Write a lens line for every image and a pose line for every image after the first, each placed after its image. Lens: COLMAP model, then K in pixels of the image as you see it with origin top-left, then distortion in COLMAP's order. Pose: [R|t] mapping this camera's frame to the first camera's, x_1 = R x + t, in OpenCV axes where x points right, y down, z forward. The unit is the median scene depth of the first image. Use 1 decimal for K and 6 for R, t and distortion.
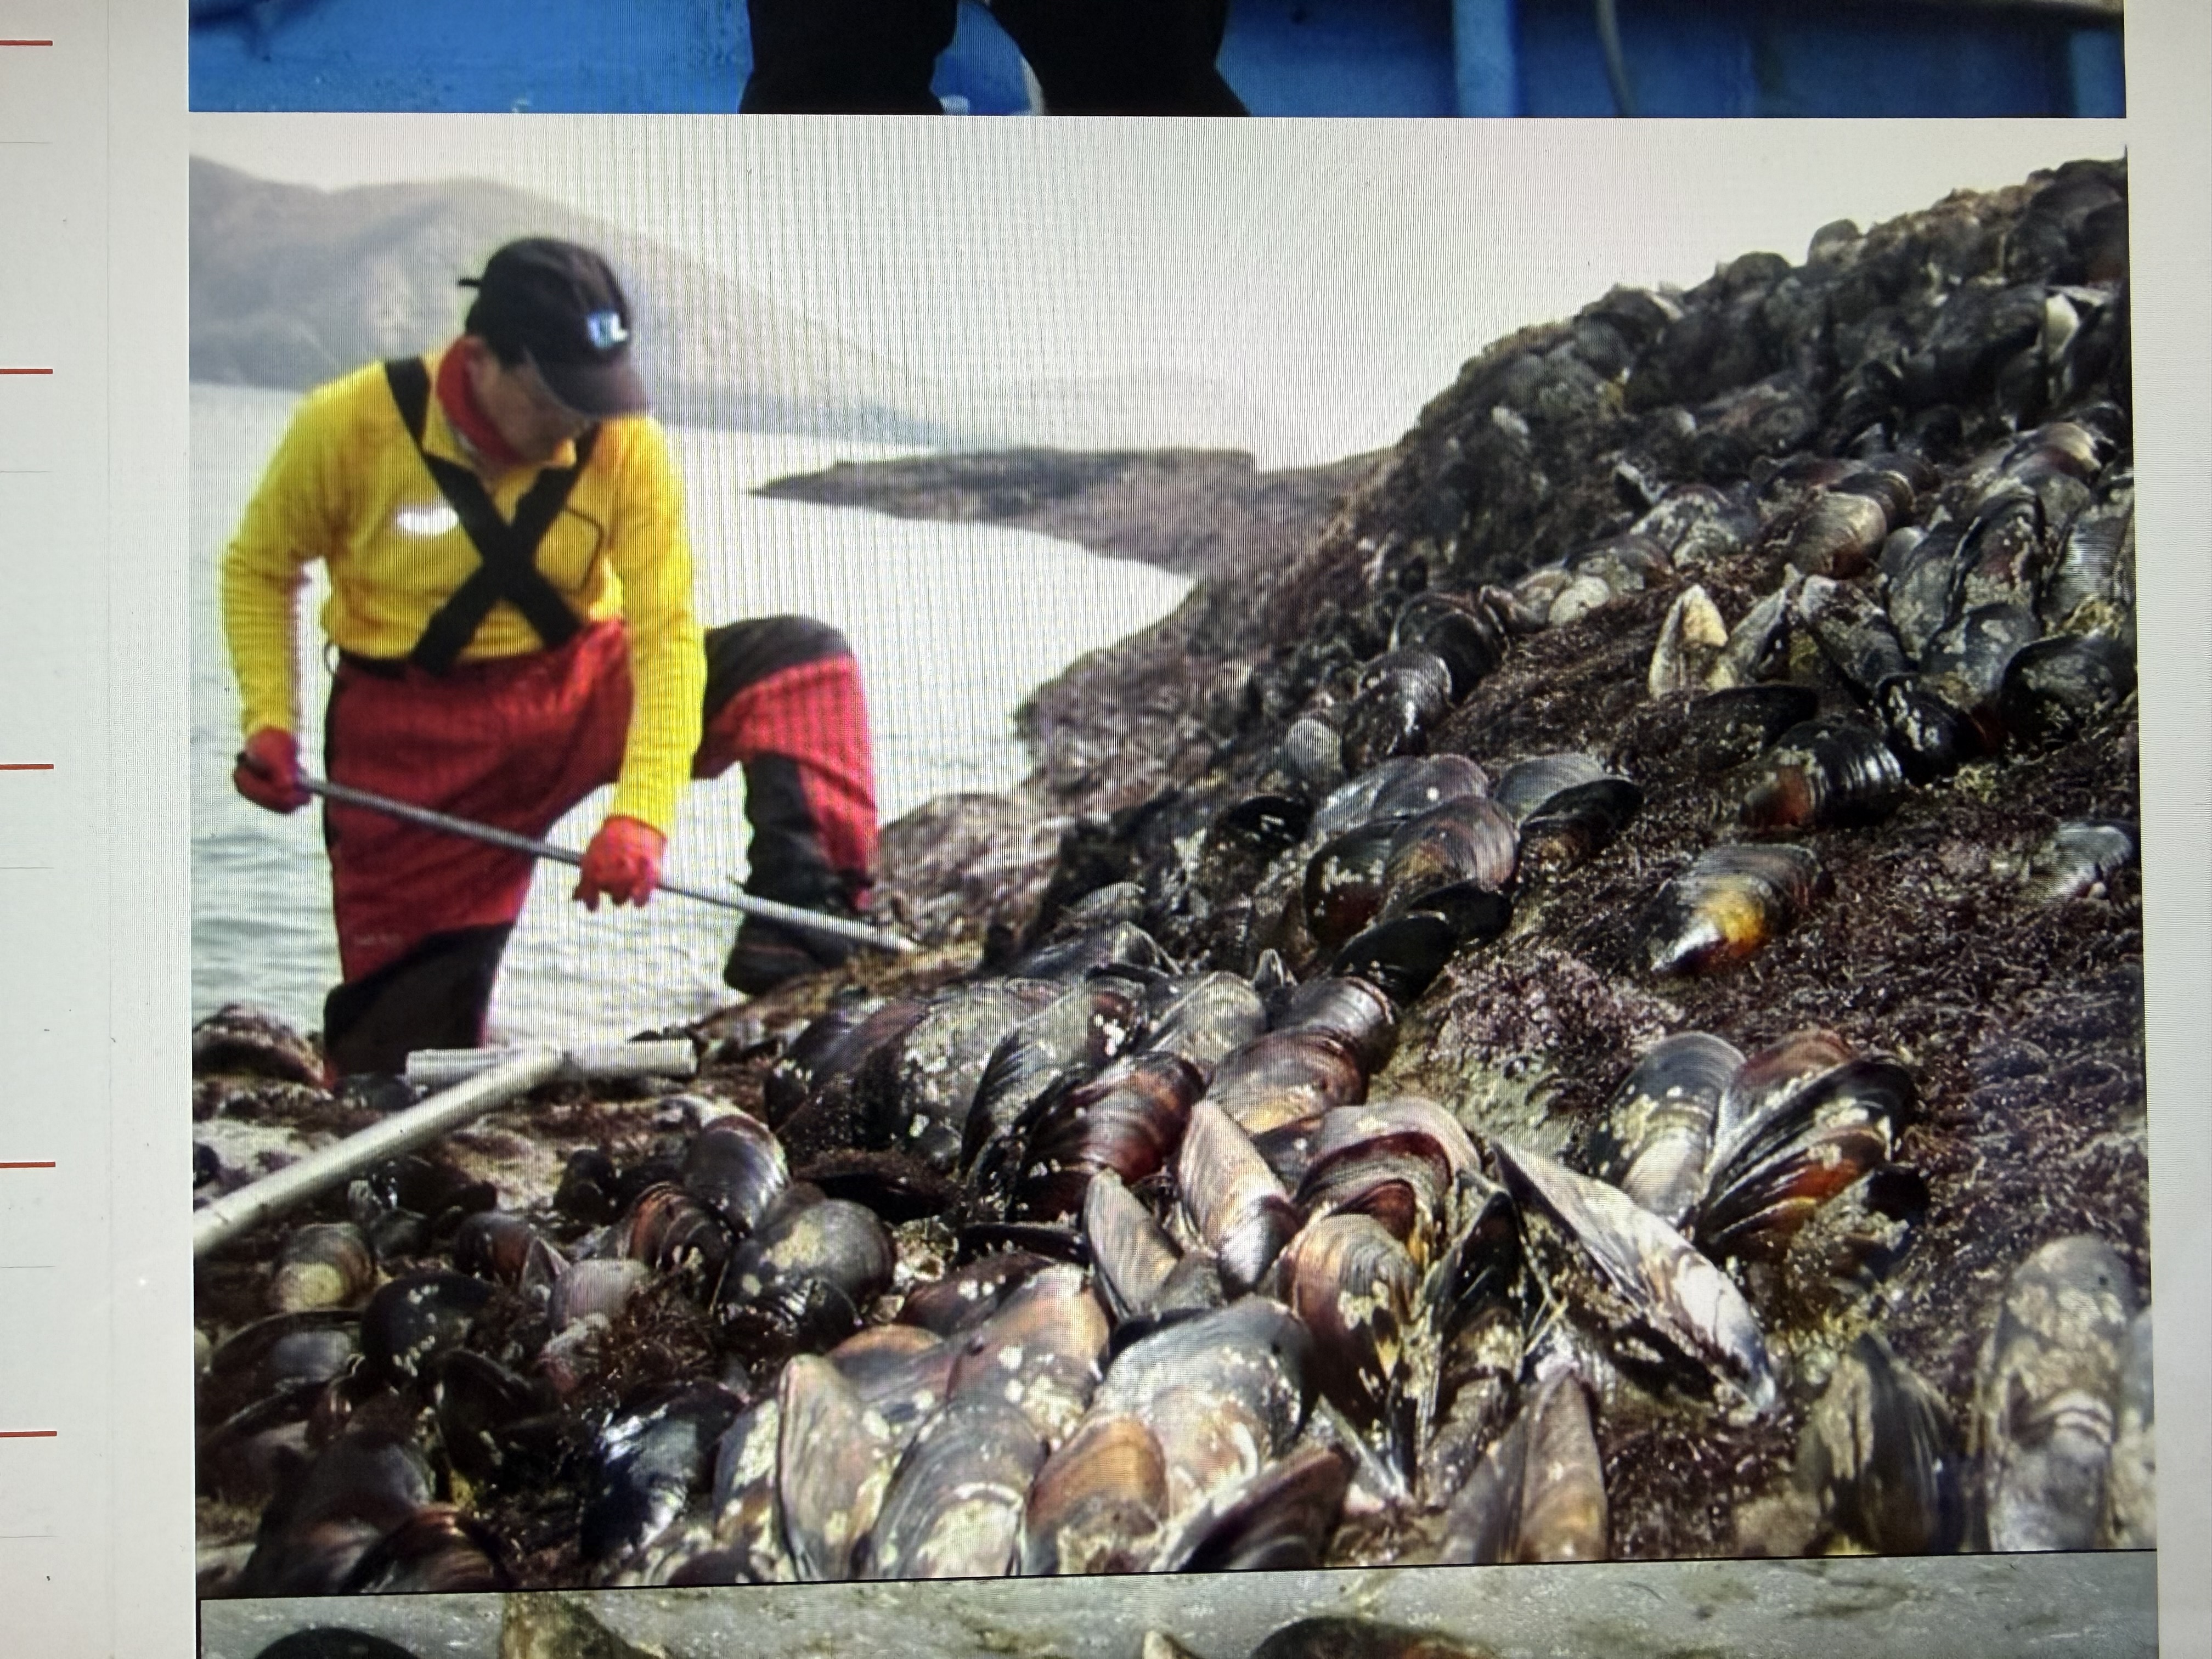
lens RADIAL K [[1544.5, 0, 1127.1], [0, 1544.5, 829.8], [0, 0, 1]] dist [0.011425, -0.008409]
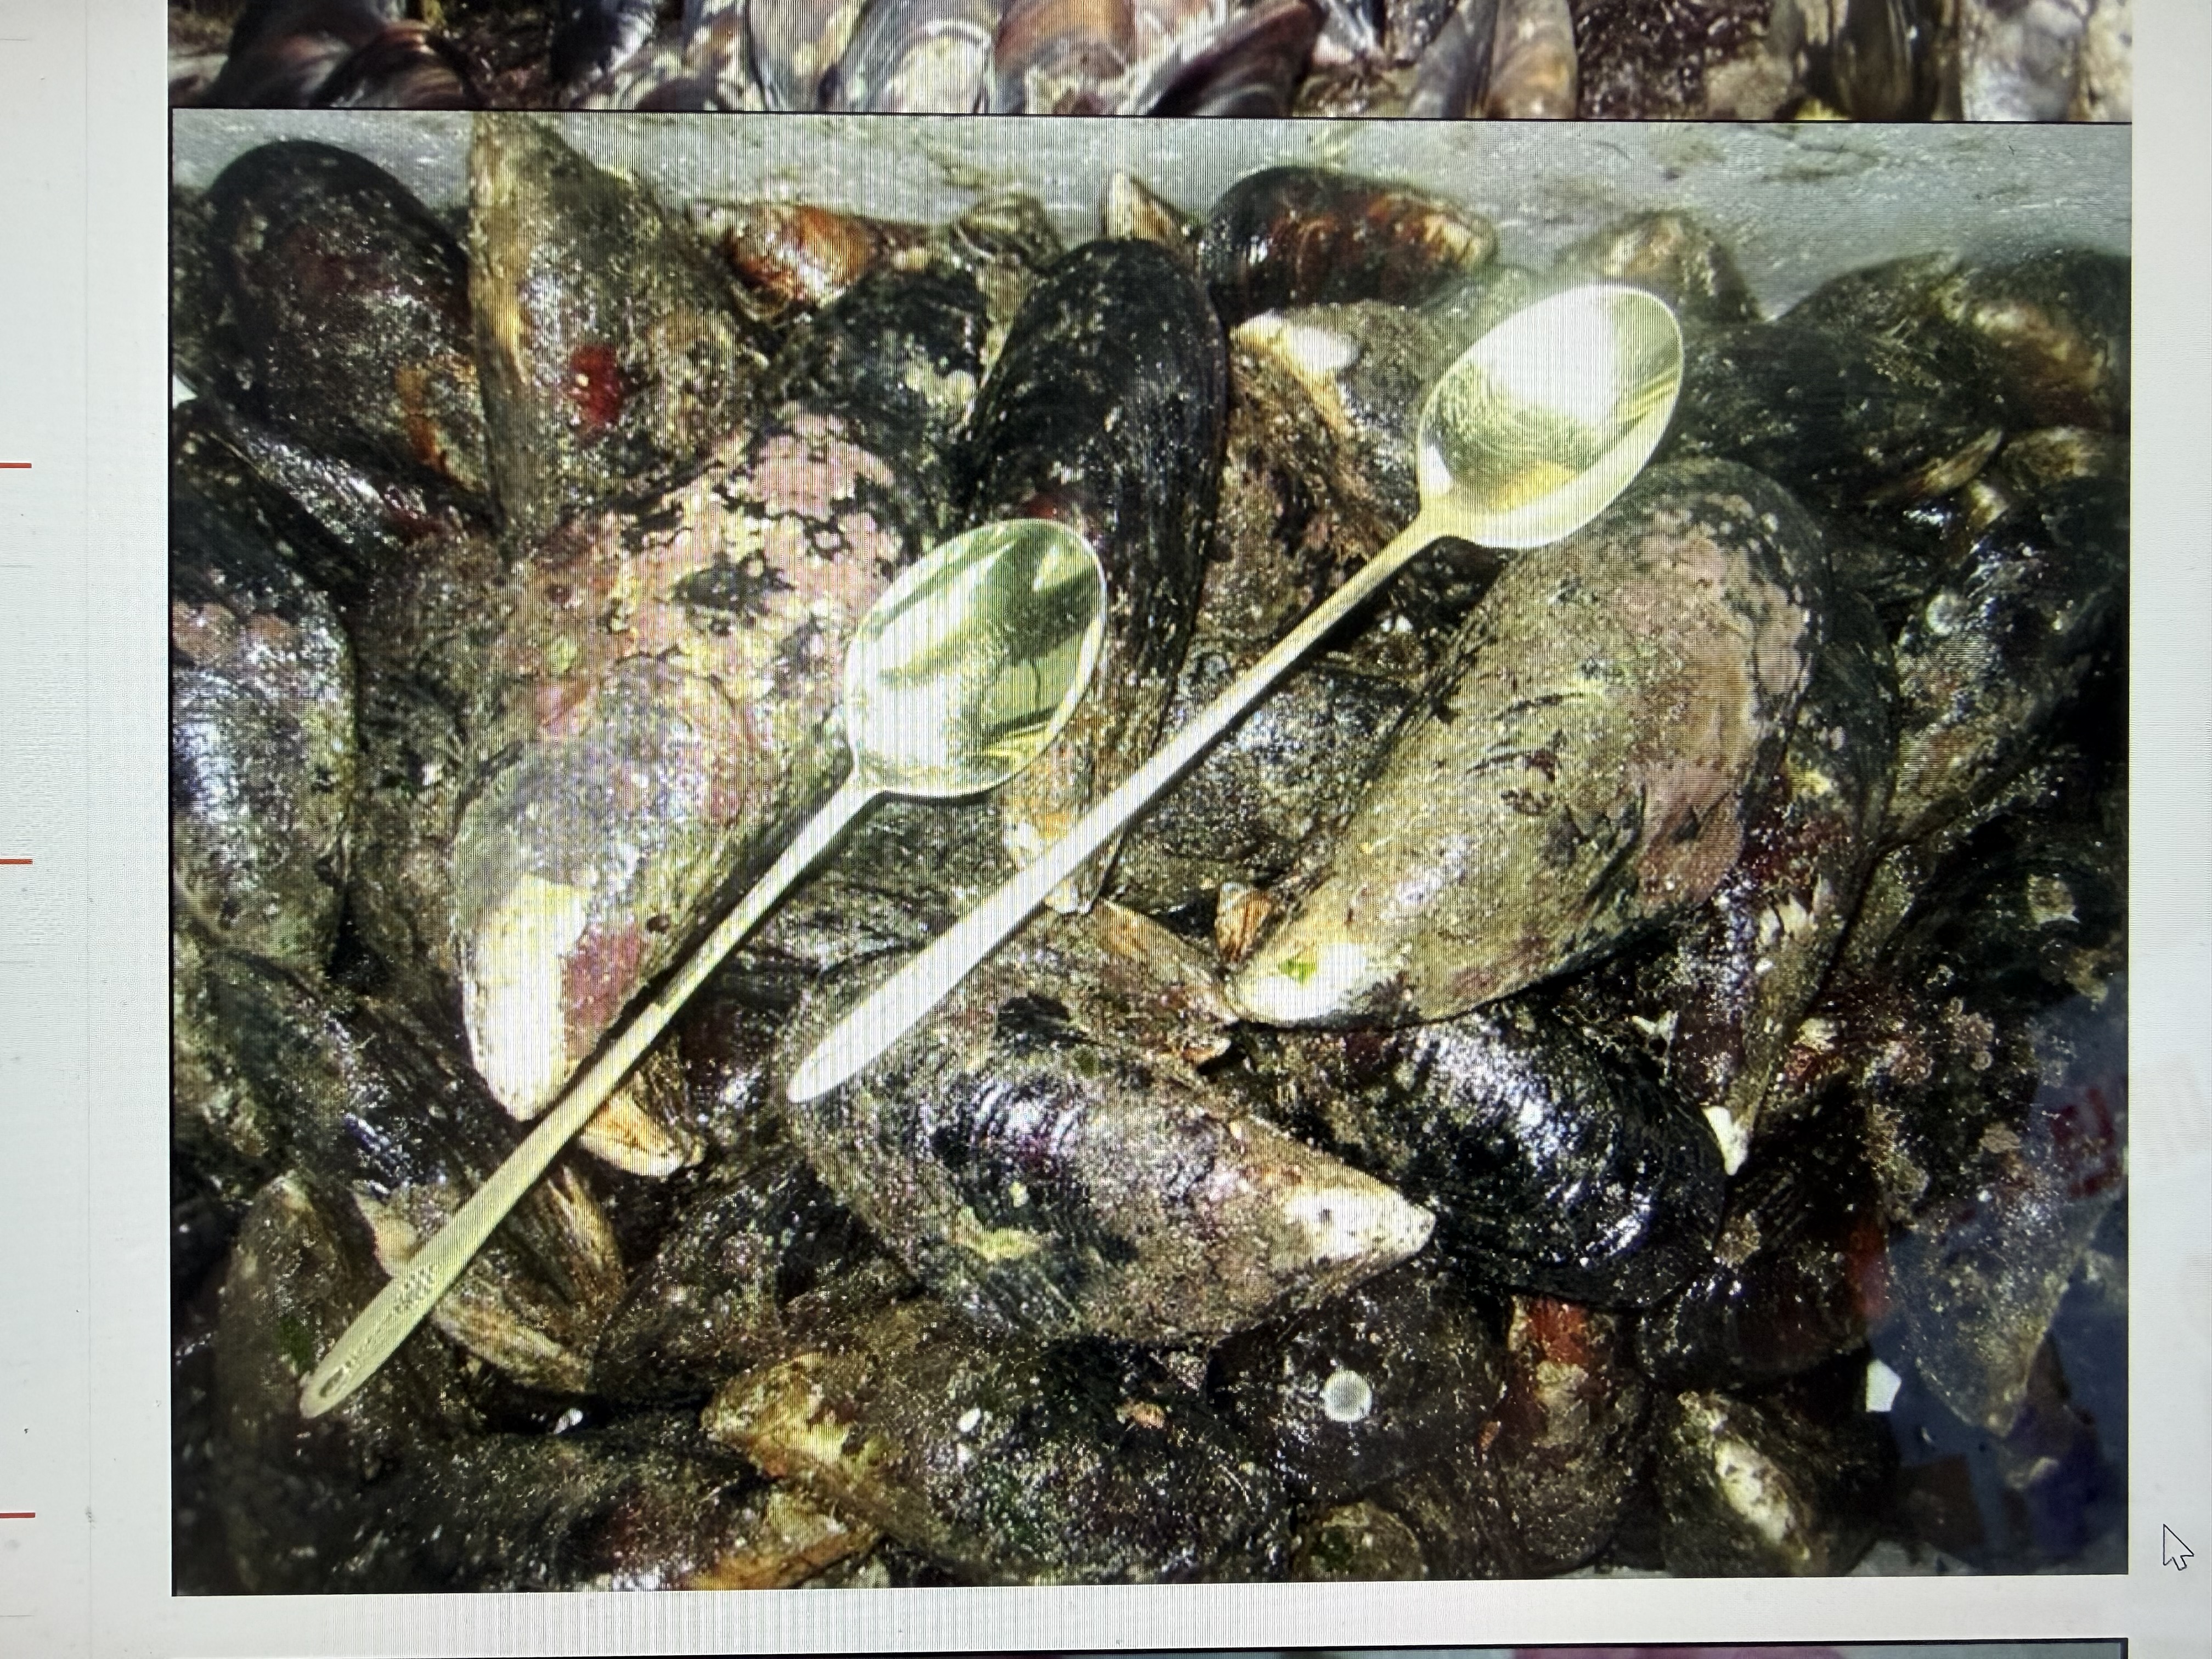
lens RADIAL K [[1544.5, 0, 1086.0], [0, 1544.5, 830.6], [0, 0, 1]] dist [0.011425, -0.008409]
pose [[0.999824, 0.015856, -0.010054, 0.012010], [-0.015734, 0.999804, 0.012021, 0.927712], [0.010243, -0.011861, 0.999877, -0.004809]]
